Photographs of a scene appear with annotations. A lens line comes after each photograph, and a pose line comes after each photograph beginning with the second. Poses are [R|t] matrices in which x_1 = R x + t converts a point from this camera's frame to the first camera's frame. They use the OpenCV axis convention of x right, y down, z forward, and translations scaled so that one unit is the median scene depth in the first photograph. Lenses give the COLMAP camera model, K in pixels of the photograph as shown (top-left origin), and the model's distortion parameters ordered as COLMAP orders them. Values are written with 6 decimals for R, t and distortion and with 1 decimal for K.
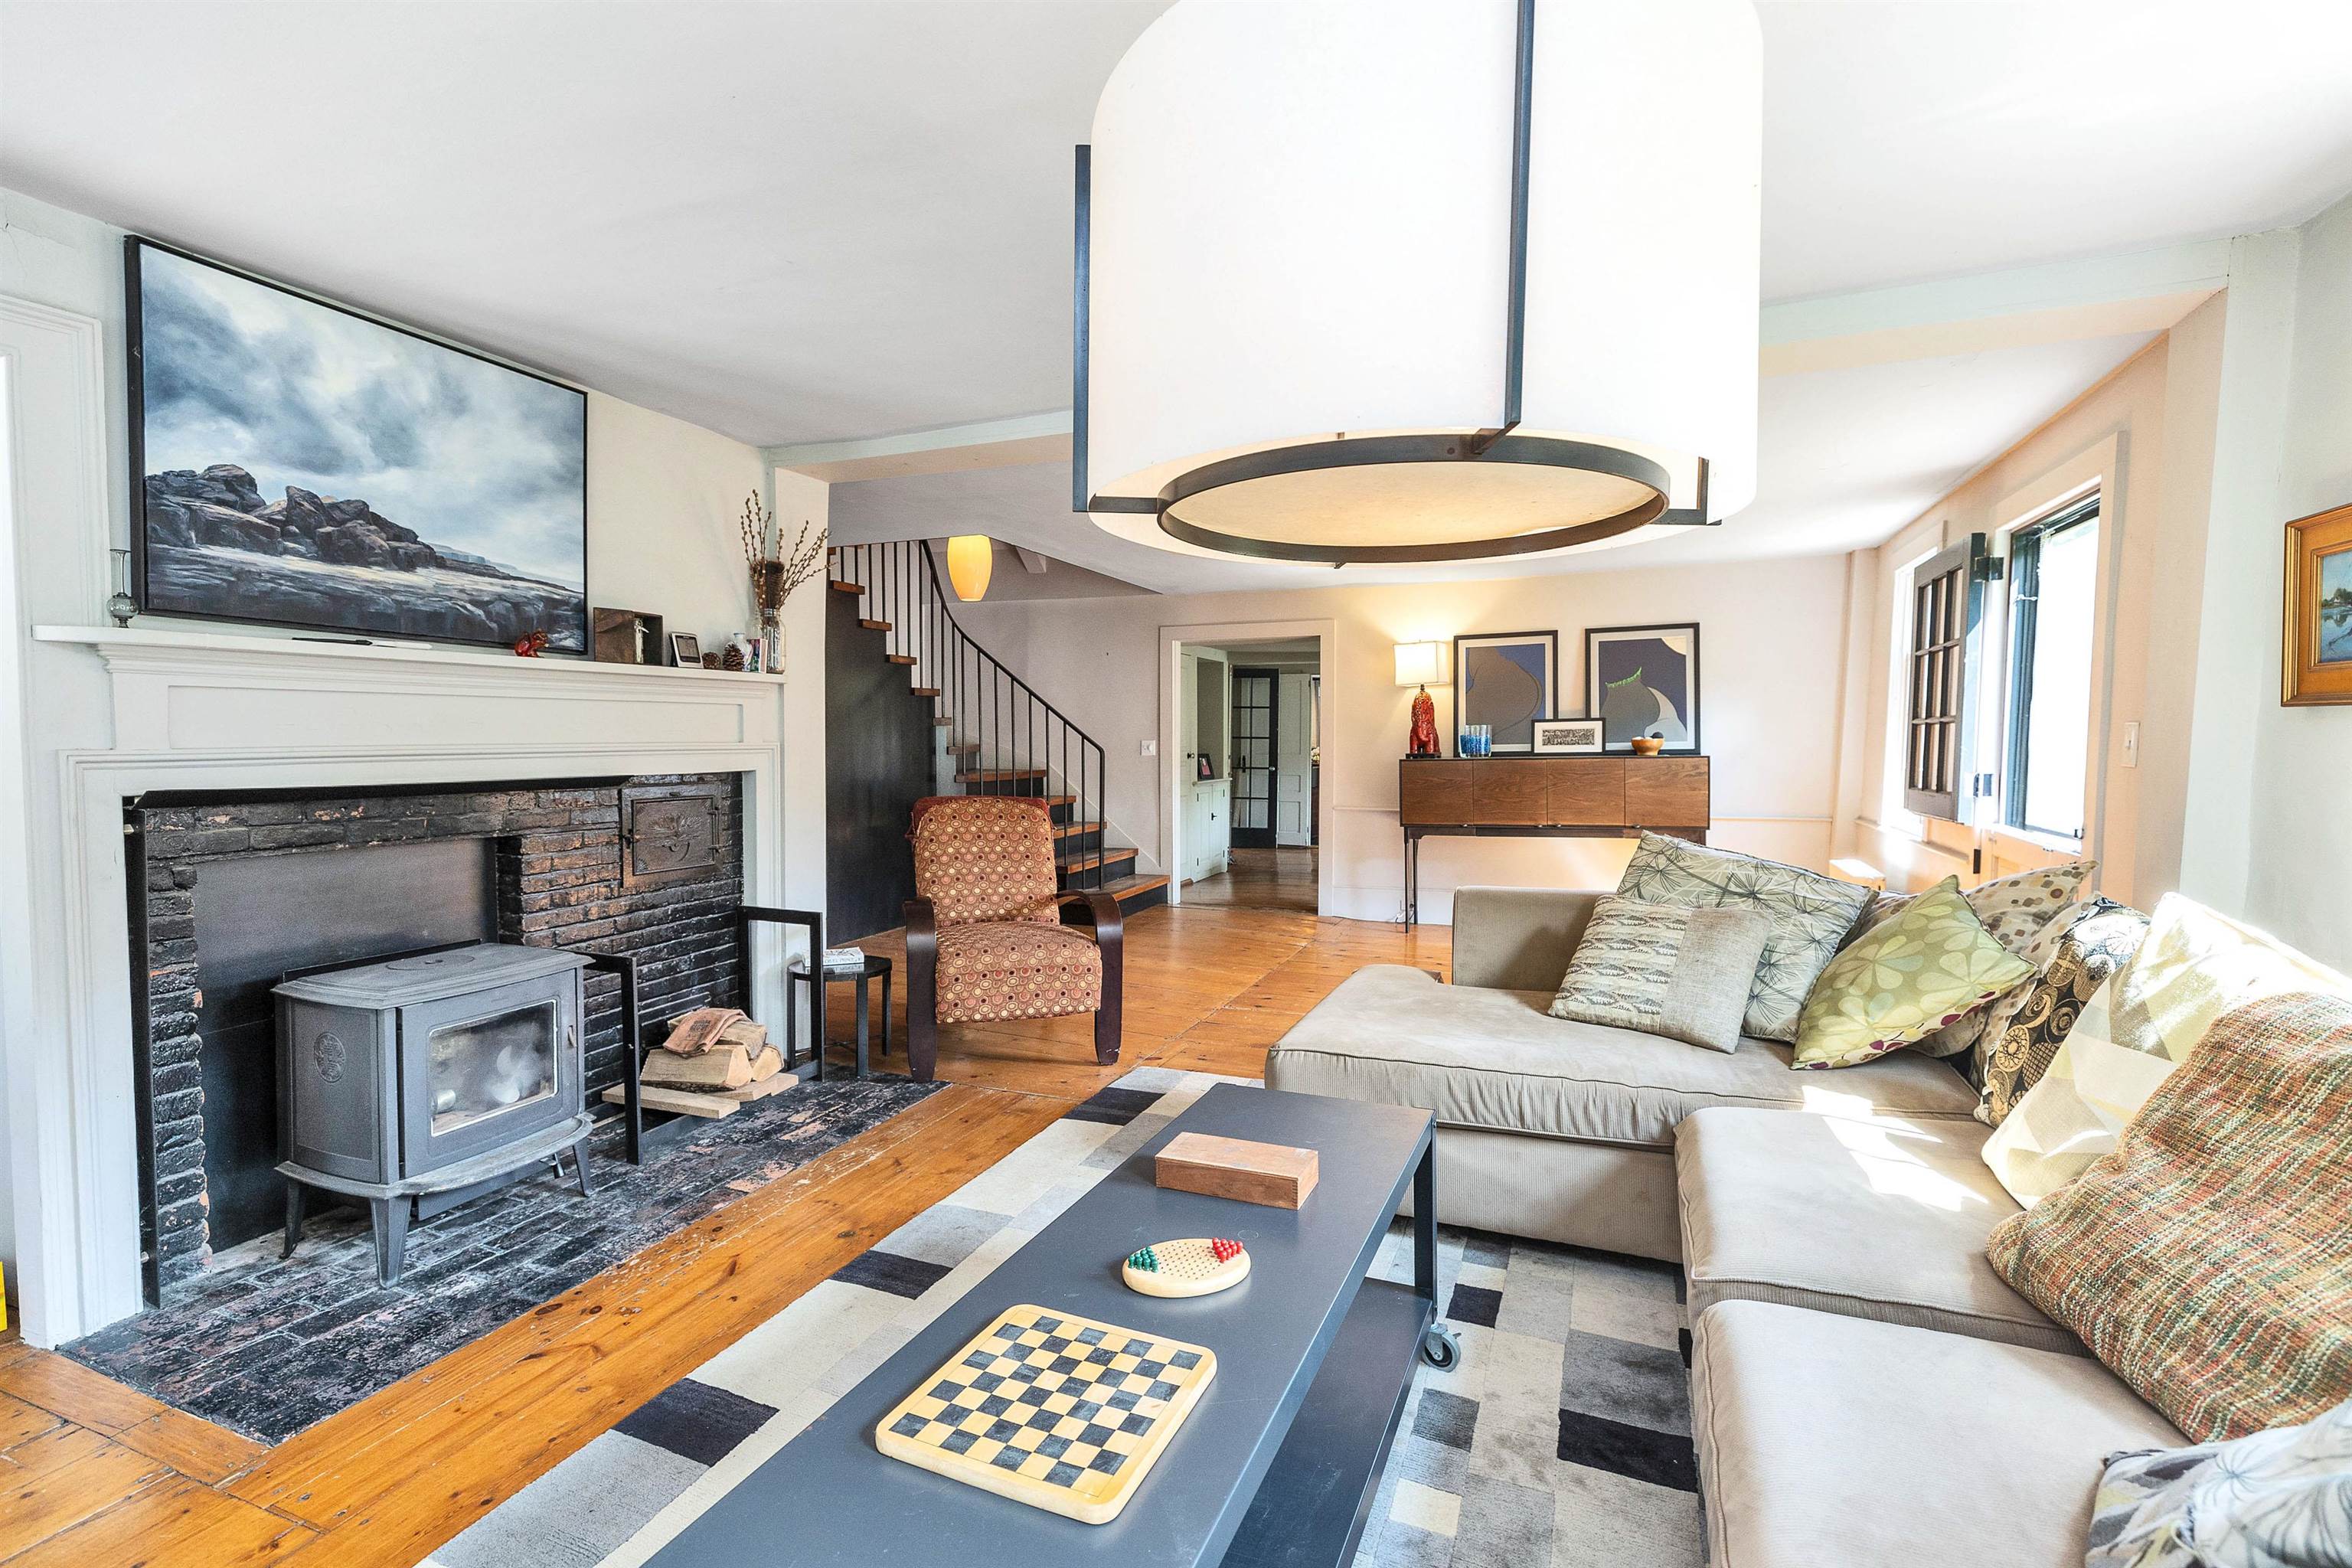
lens RADIAL K [[1029.5, 0, 1176.6], [0, 1029.5, 789.1], [0, 0, 1]] dist [0.001356, -0.000101]
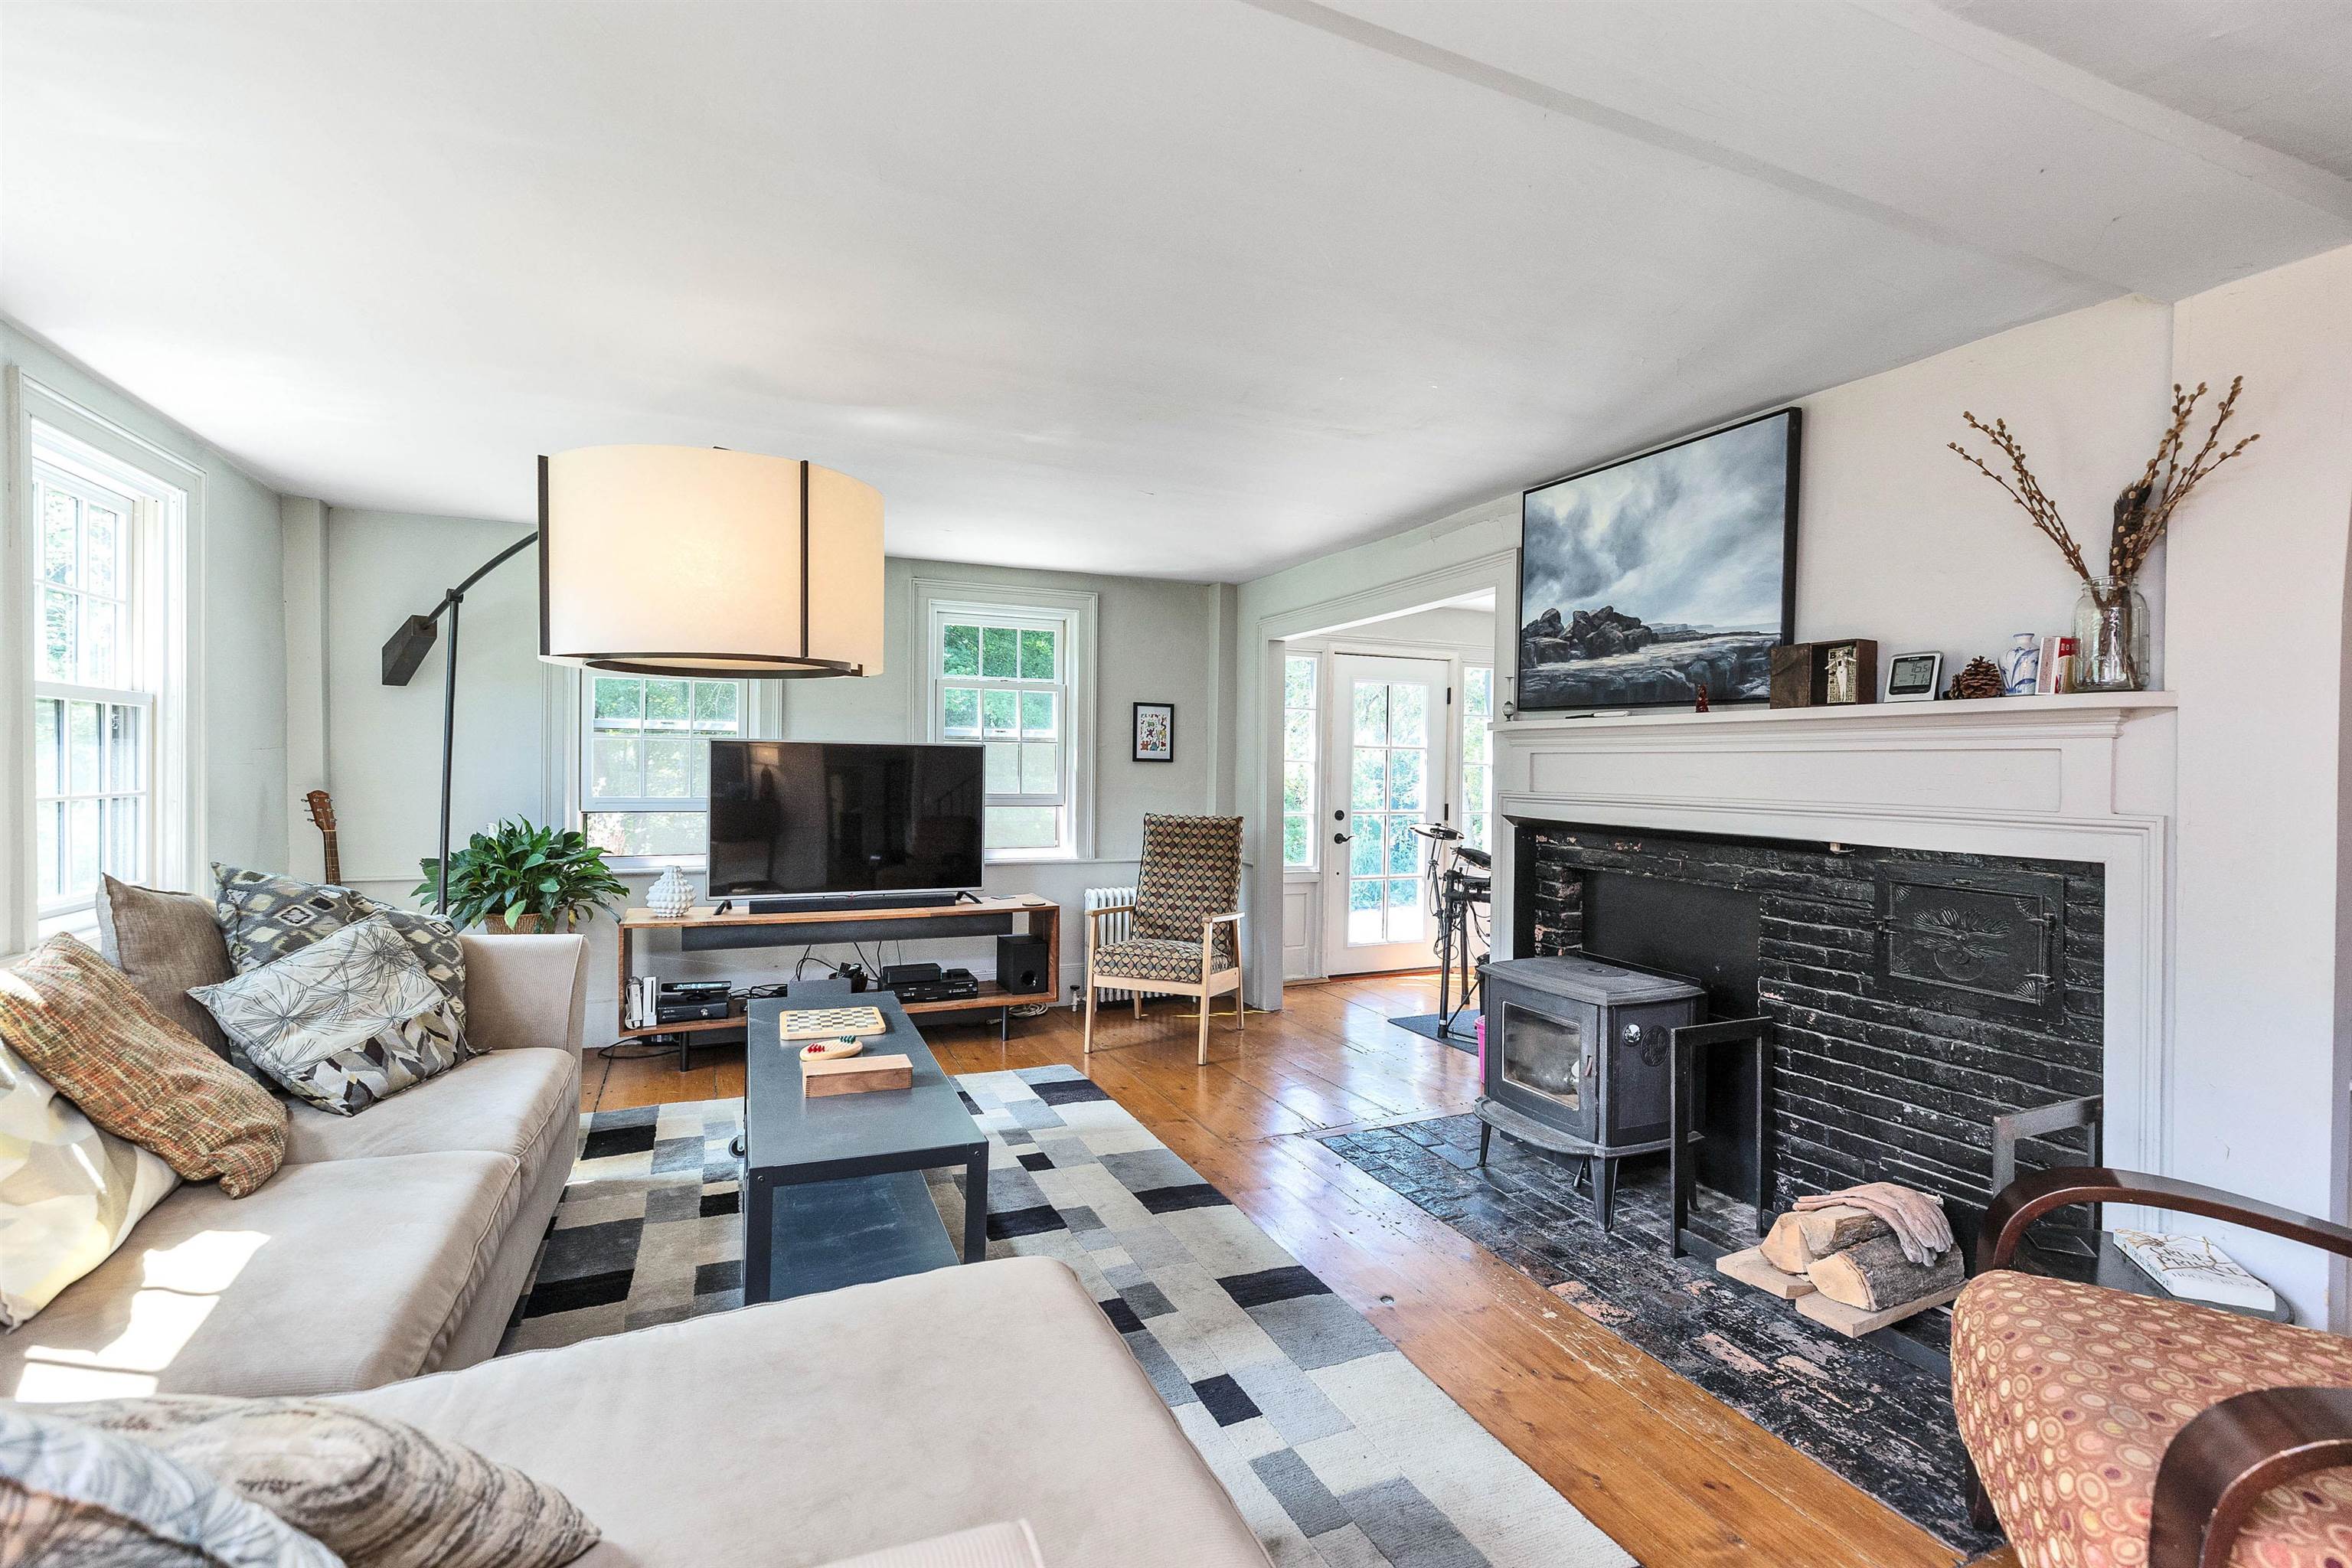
lens RADIAL K [[1029.5, 0, 1176.6], [0, 1029.5, 789.1], [0, 0, 1]] dist [0.001356, -0.000101]
pose [[-0.688045, 0.003856, -0.725658, 0.498723], [-0.056041, 0.996717, 0.058433, -0.089066], [0.723501, 0.080871, -0.685570, 1.424042]]
